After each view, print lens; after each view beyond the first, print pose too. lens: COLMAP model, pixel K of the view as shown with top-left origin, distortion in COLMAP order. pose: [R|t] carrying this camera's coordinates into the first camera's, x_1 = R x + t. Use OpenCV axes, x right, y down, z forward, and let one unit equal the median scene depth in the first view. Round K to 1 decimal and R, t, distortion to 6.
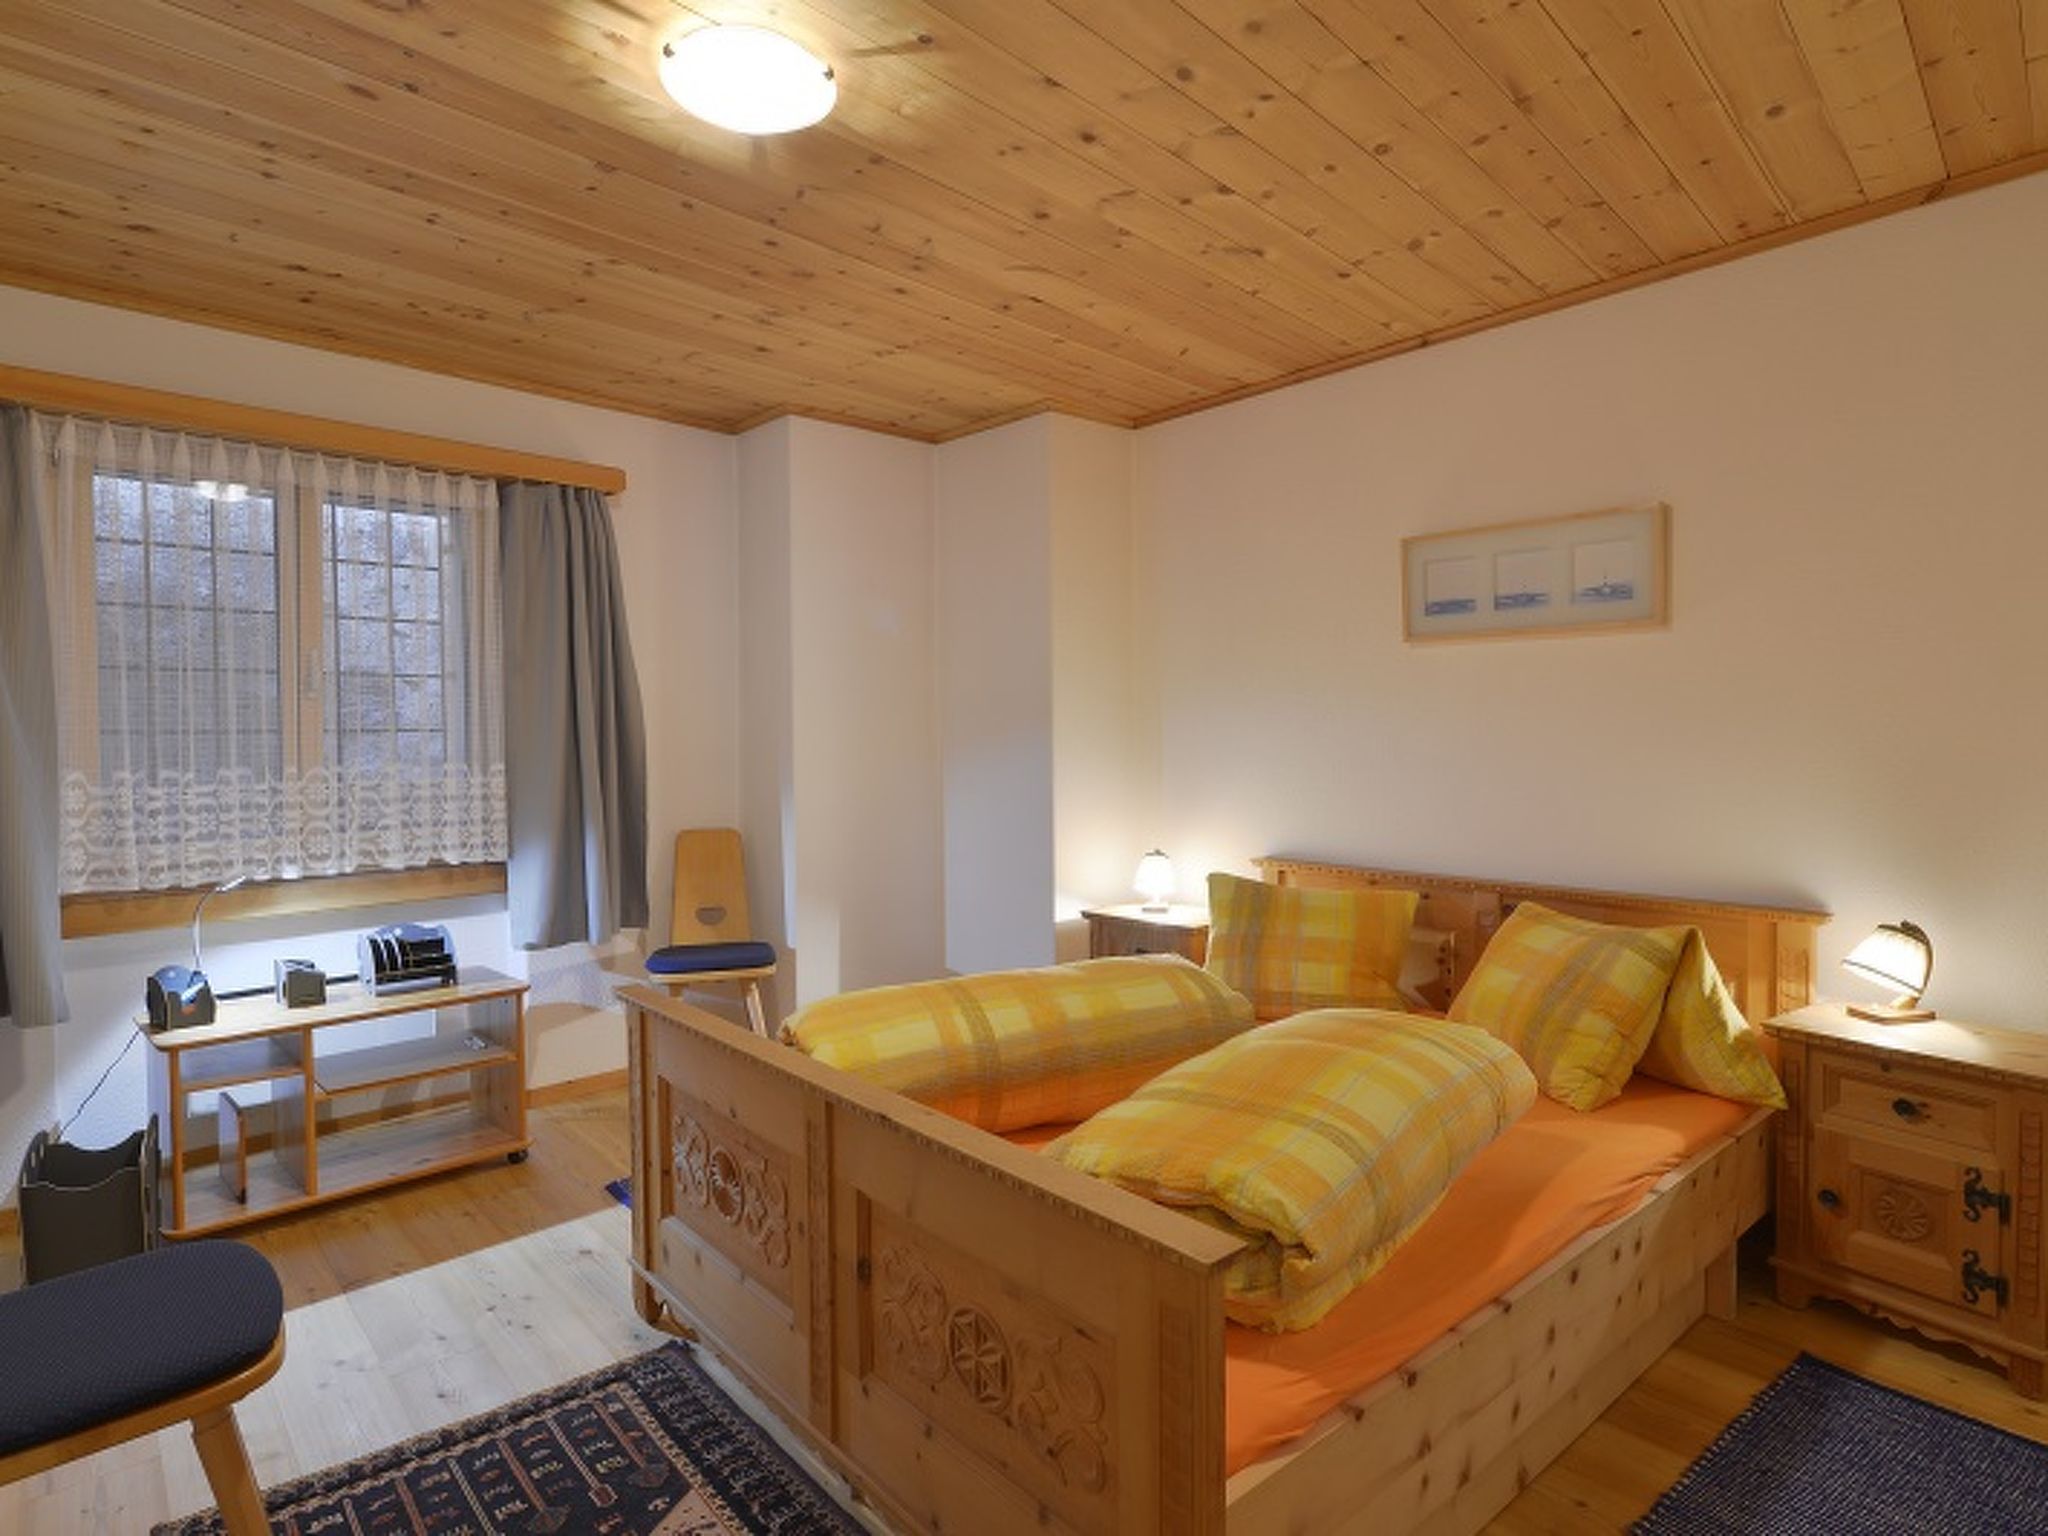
lens RADIAL K [[1073.4, 0, 1028.4], [0, 1073.4, 770.6], [0, 0, 1]] dist [-0.004602, -0.001972]
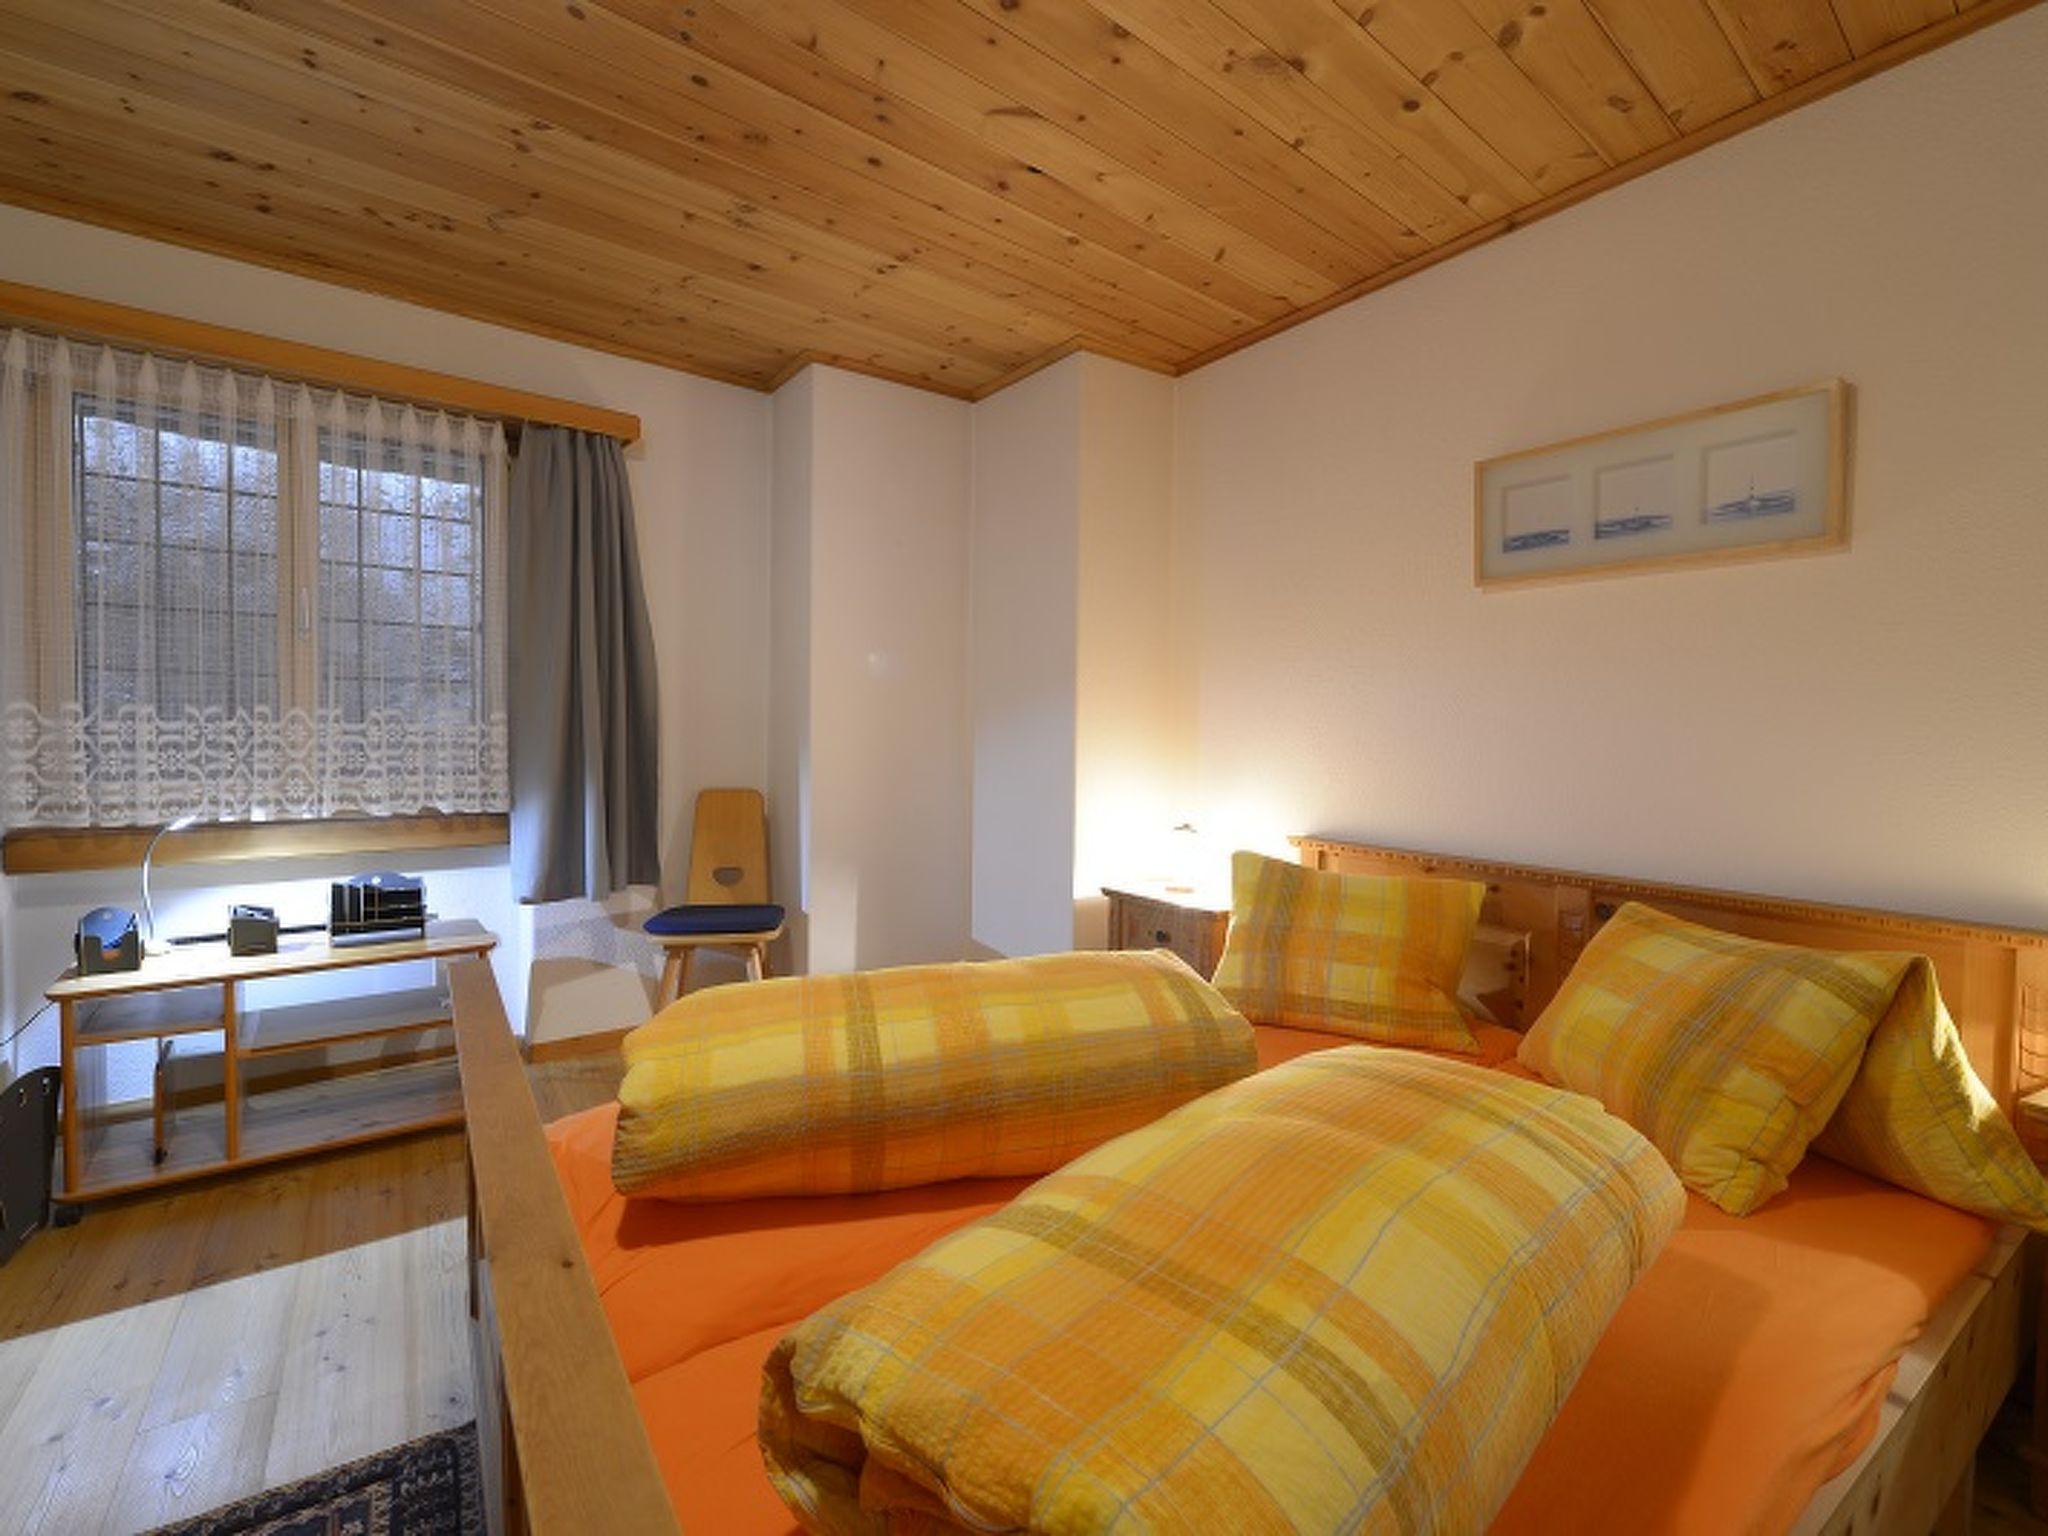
lens RADIAL K [[912.4, 0, 1019.3], [0, 912.4, 763.7], [0, 0, 1]] dist [-0.007426, -0.001165]
pose [[0.993063, 0.026239, -0.114621, 0.089030], [-0.025649, 0.999649, 0.006620, 0.026961], [0.114754, -0.003635, 0.993387, 0.276170]]
